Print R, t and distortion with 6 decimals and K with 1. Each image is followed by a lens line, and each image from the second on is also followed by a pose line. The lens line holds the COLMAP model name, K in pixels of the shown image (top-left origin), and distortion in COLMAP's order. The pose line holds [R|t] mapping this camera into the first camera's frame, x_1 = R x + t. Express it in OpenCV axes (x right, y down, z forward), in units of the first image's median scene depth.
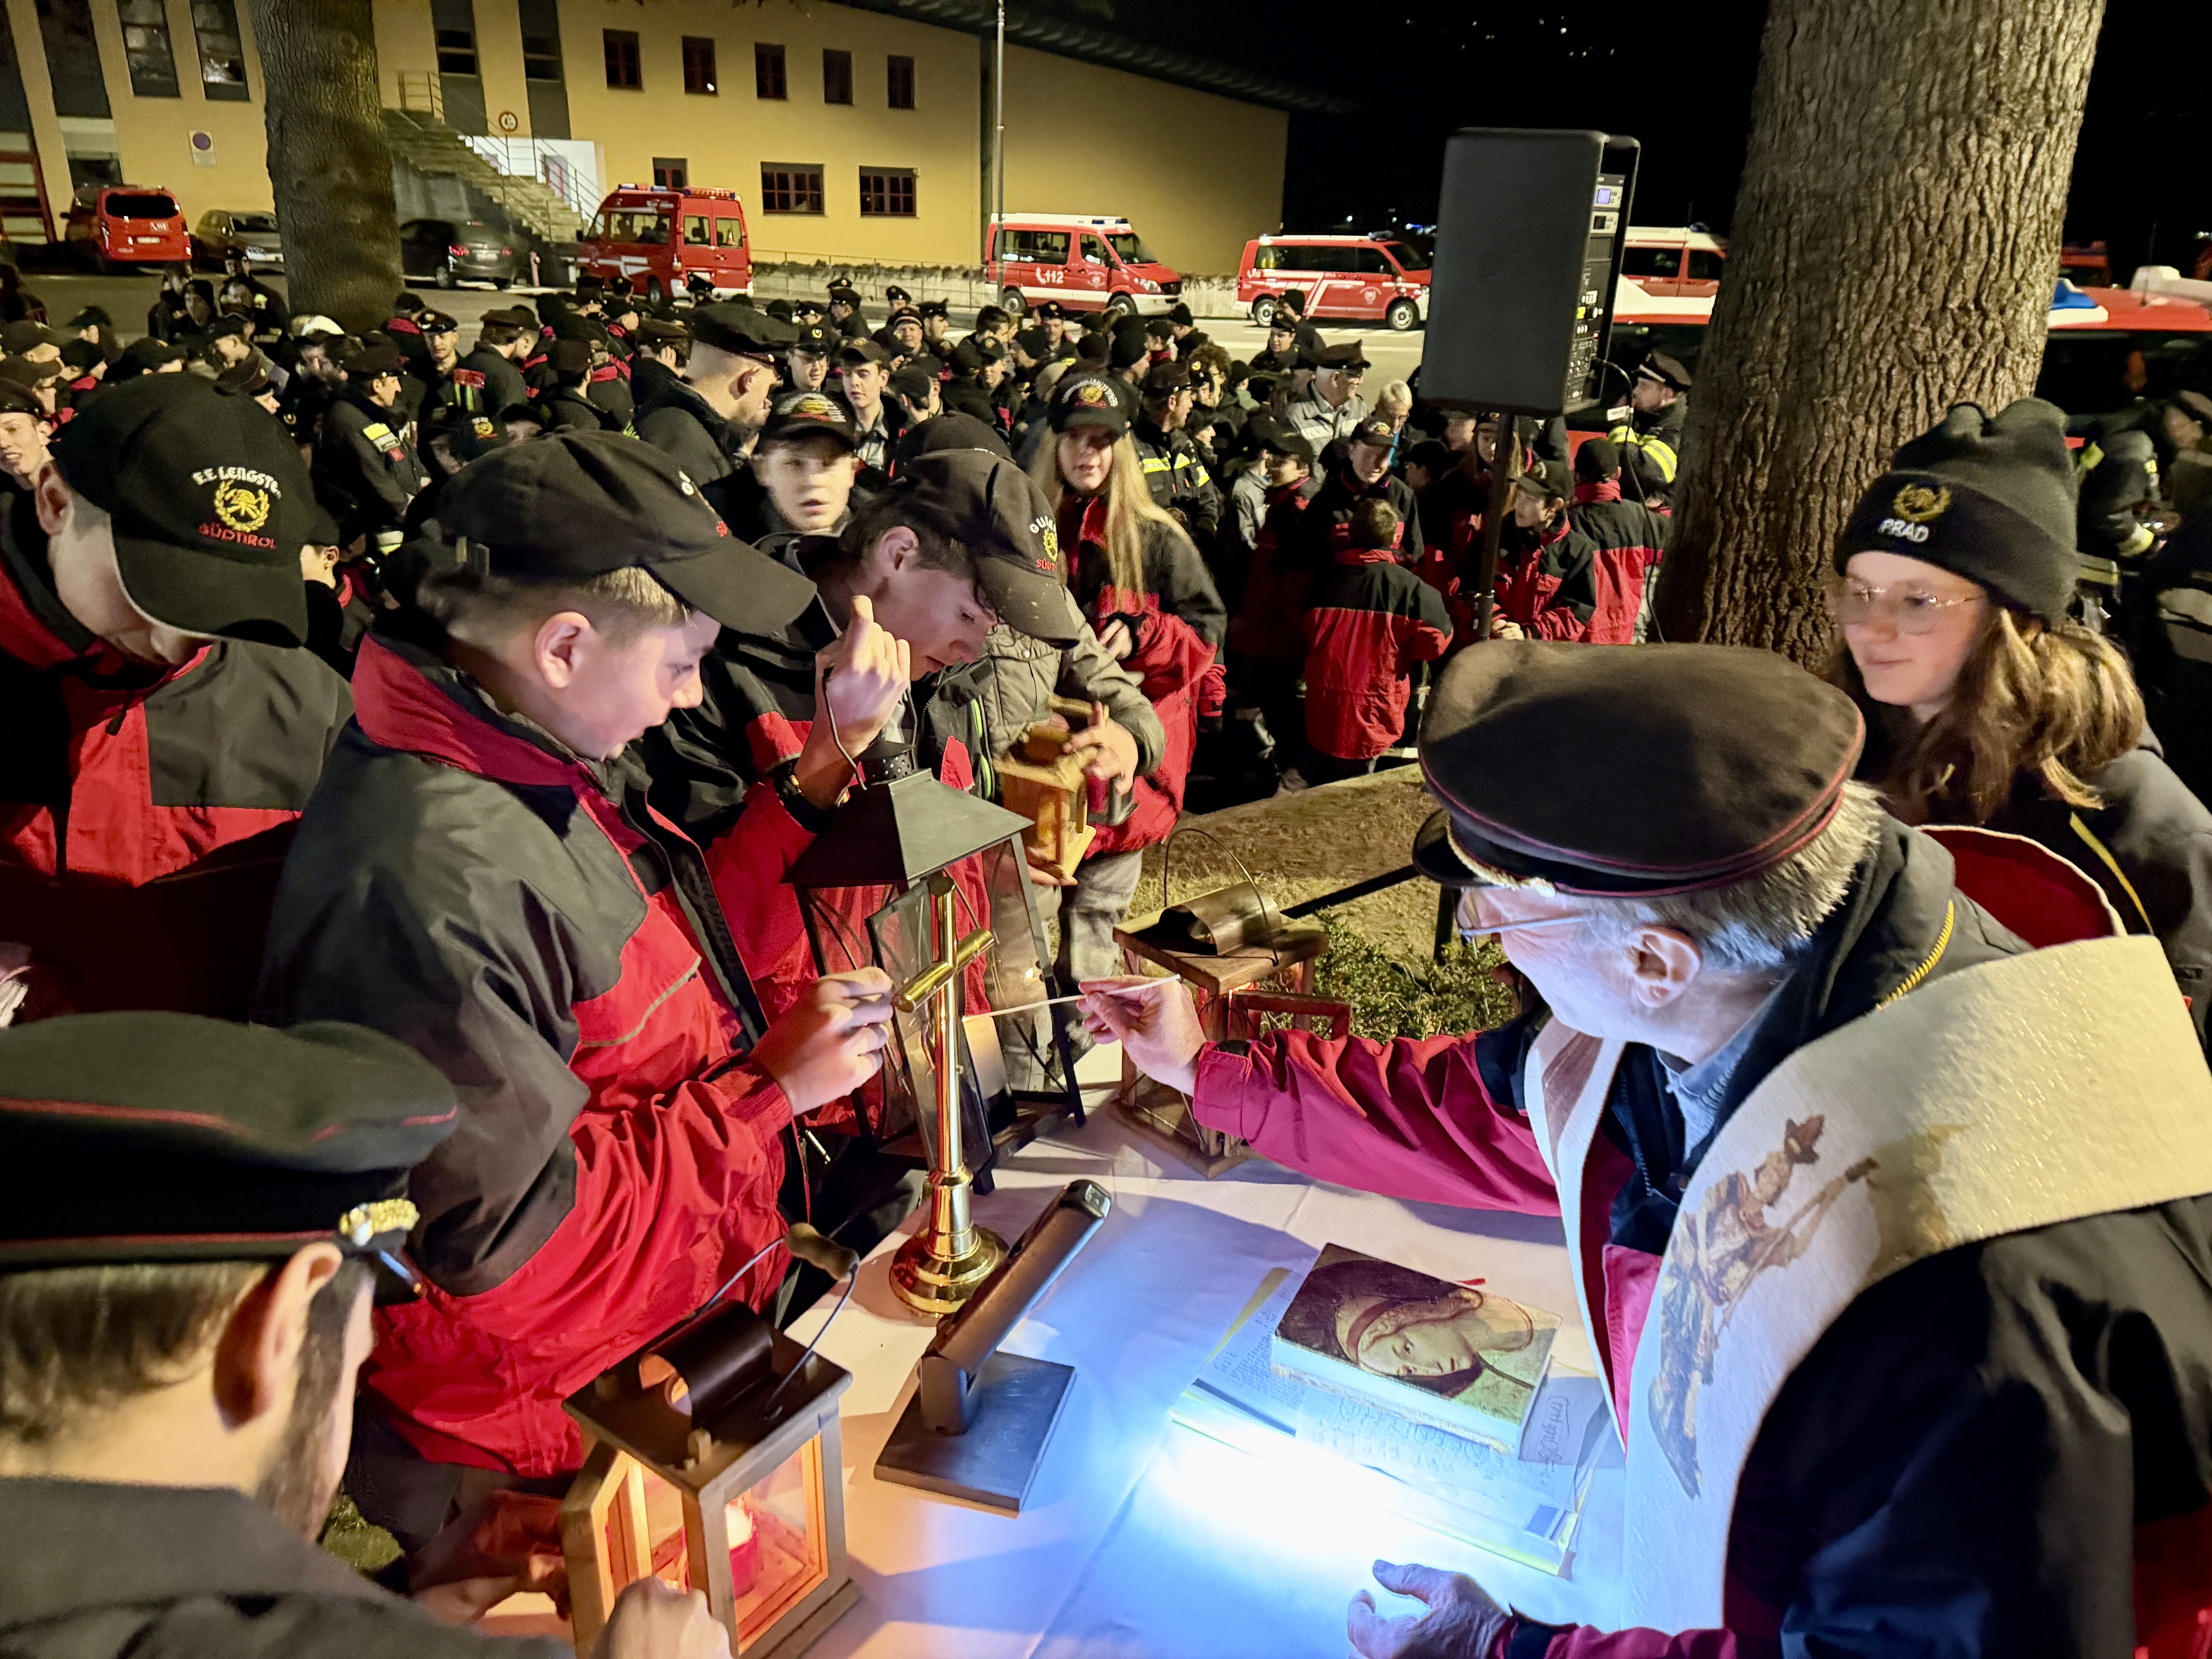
lens RADIAL K [[1545.3, 0, 1099.5], [0, 1545.3, 813.1], [0, 0, 1]] dist [0.016785, -0.023985]
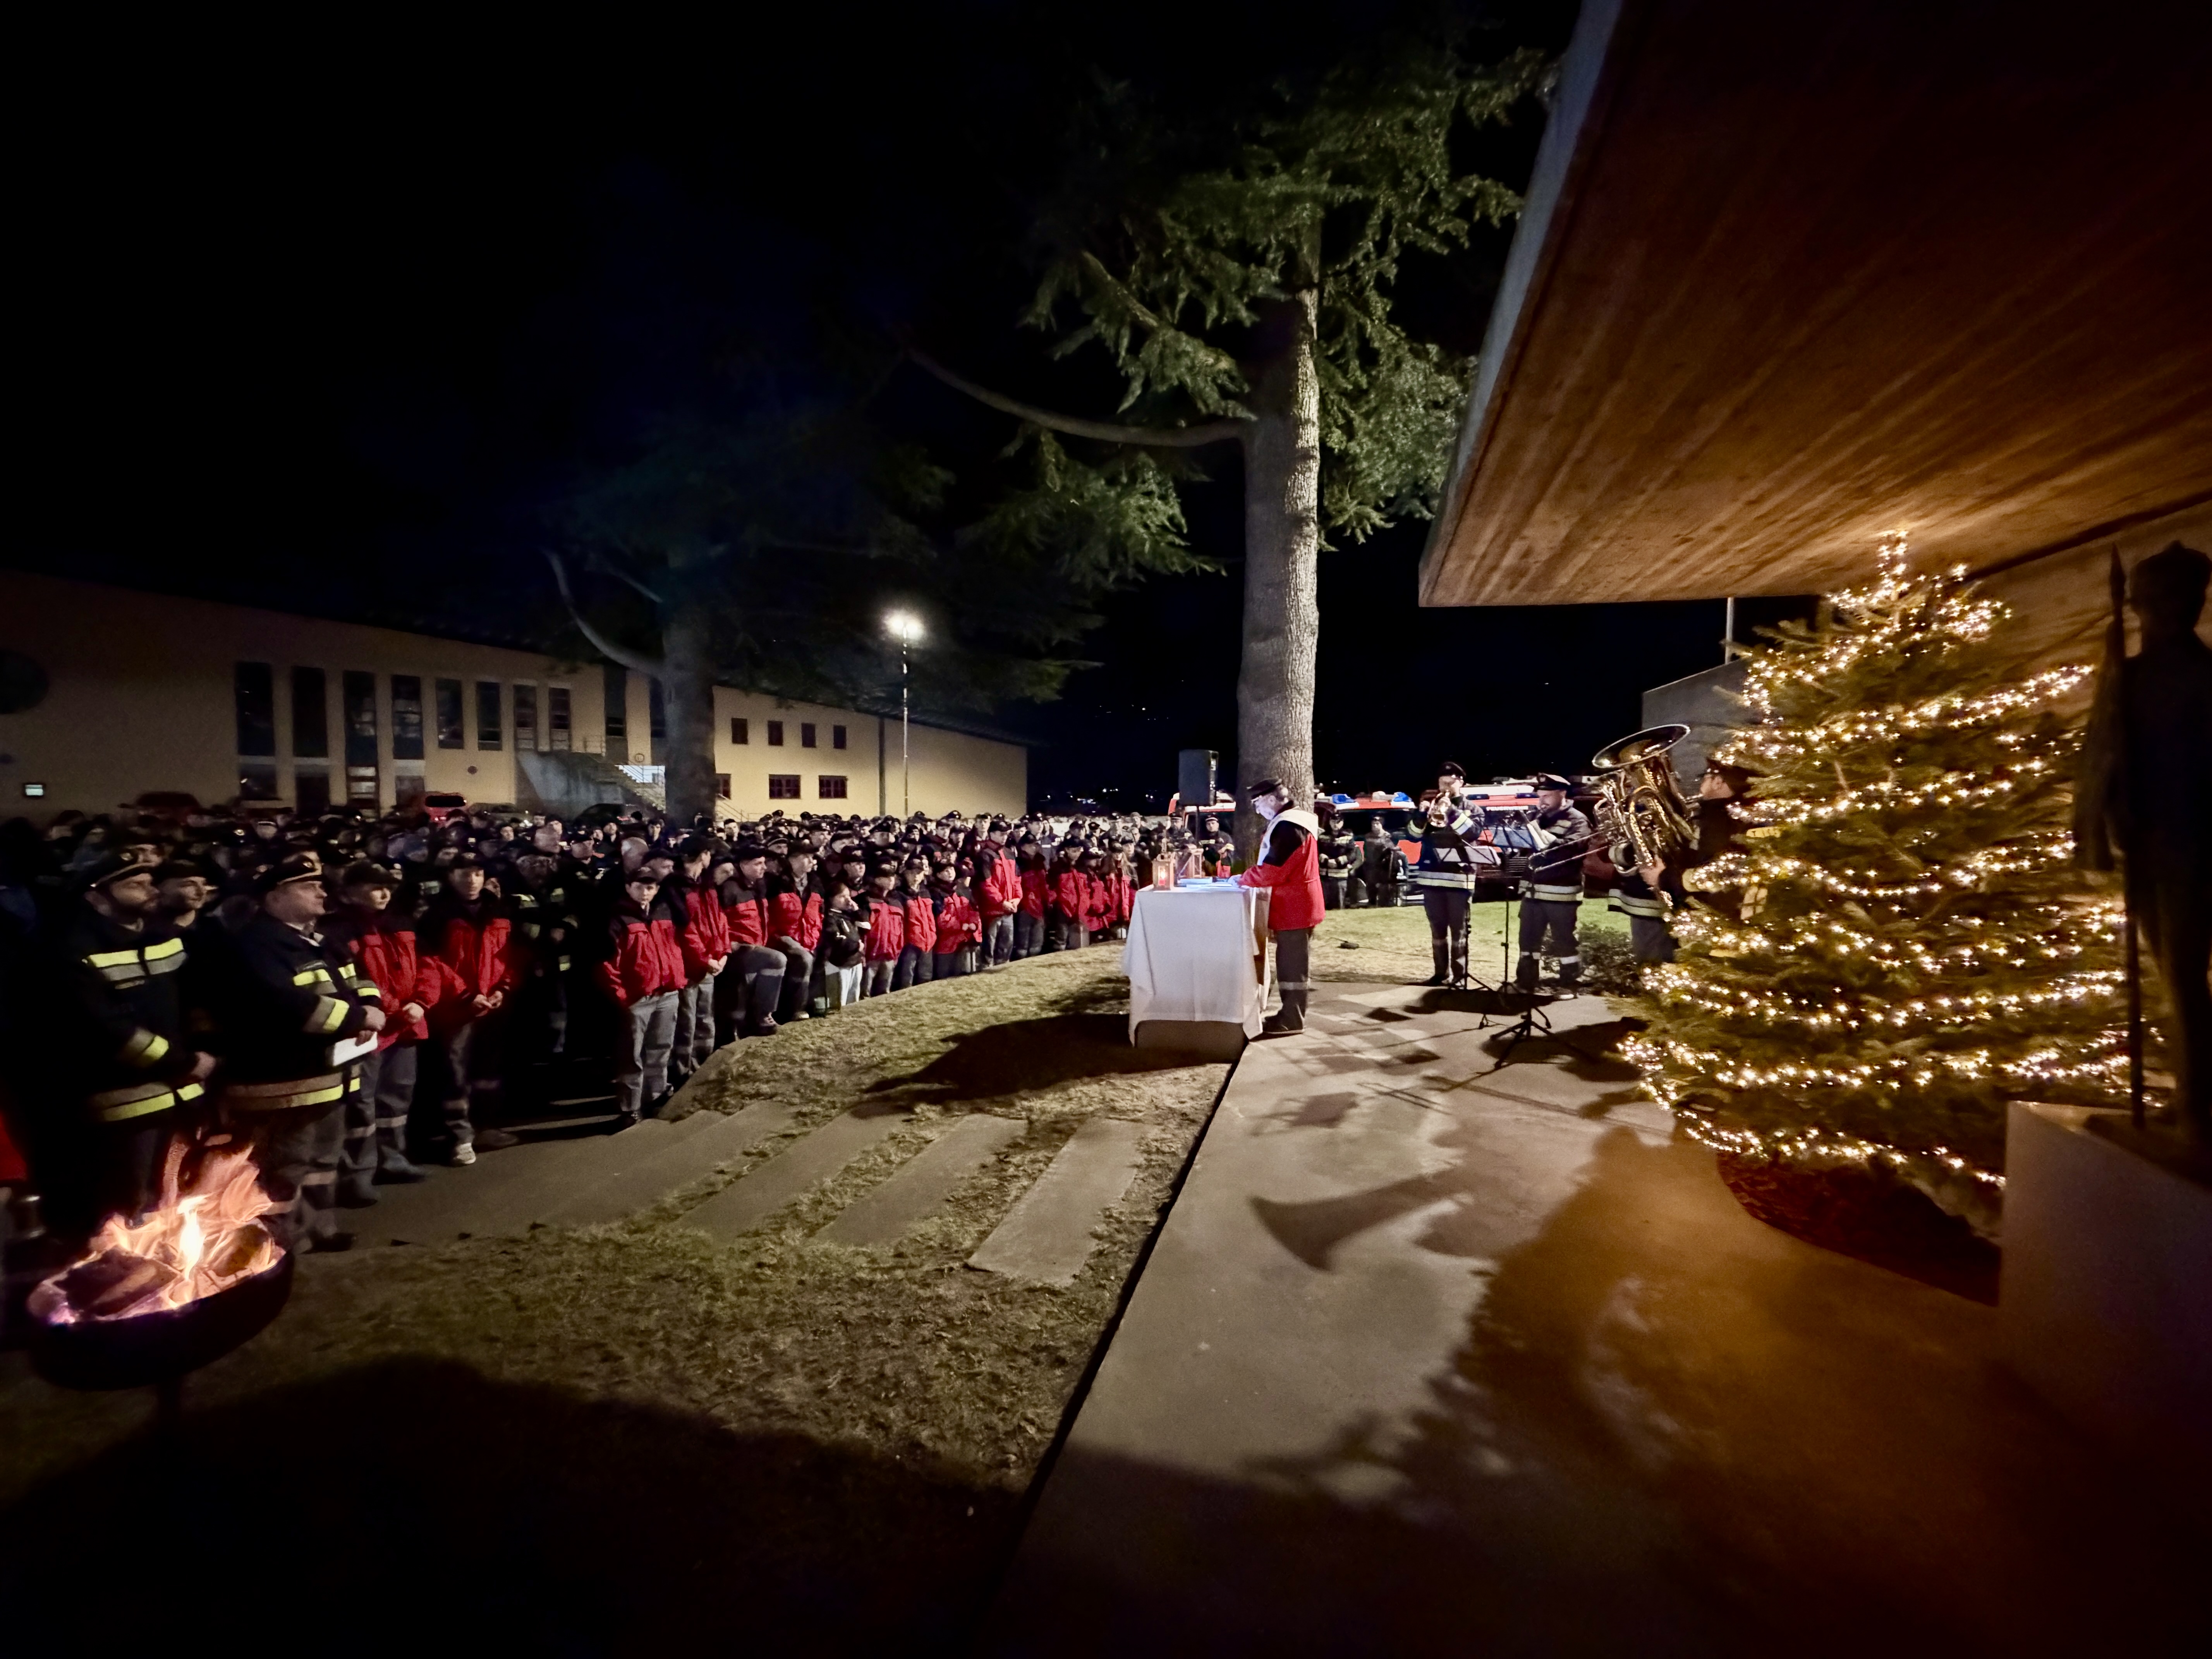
lens RADIAL K [[875.7, 0, 1099.3], [0, 875.7, 822.3], [0, 0, 1]] dist [-0.004633, -0.000470]
pose [[0.977069, -0.031784, 0.210539, -0.051928], [0.100160, 0.941174, -0.322738, 0.053806], [-0.187895, 0.336425, 0.922775, -0.120314]]
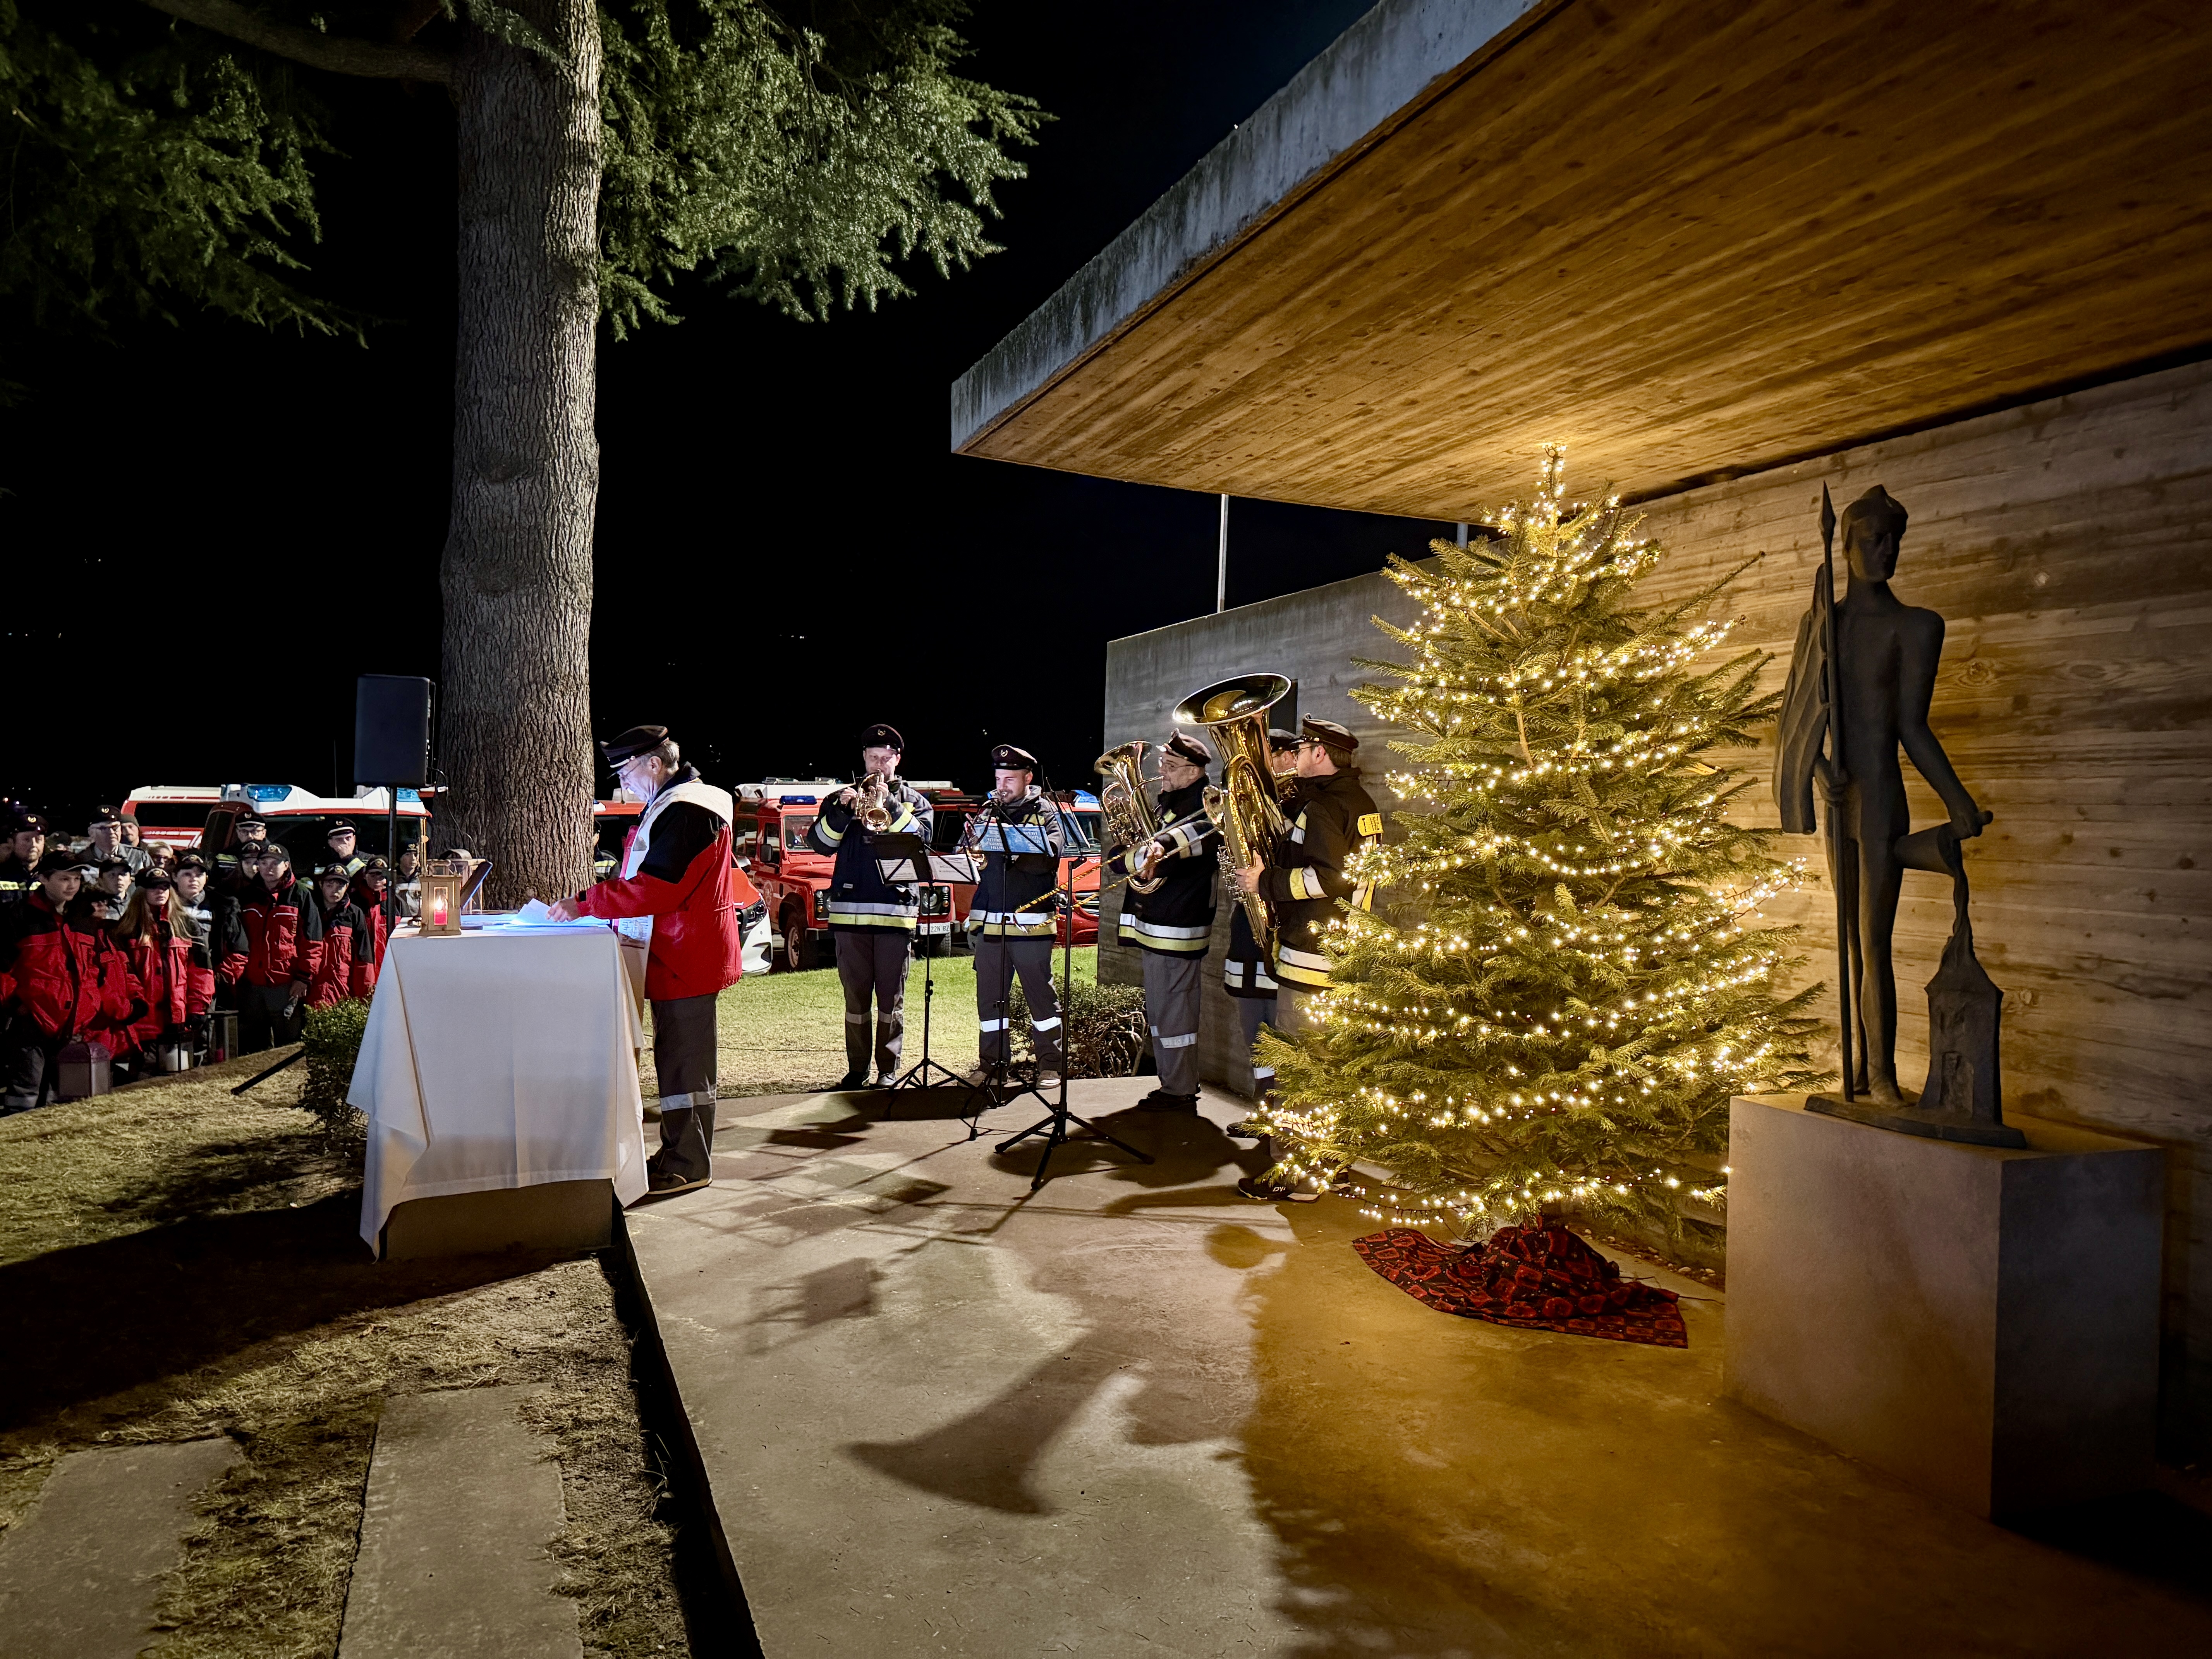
lens RADIAL K [[1545.3, 0, 1129.6], [0, 1545.3, 823.2], [0, 0, 1]] dist [0.016785, -0.023985]
pose [[0.628436, -0.014489, 0.777726, -0.077101], [0.279818, 0.937106, -0.208647, 0.052550], [-0.725789, 0.348743, 0.592966, -0.104054]]
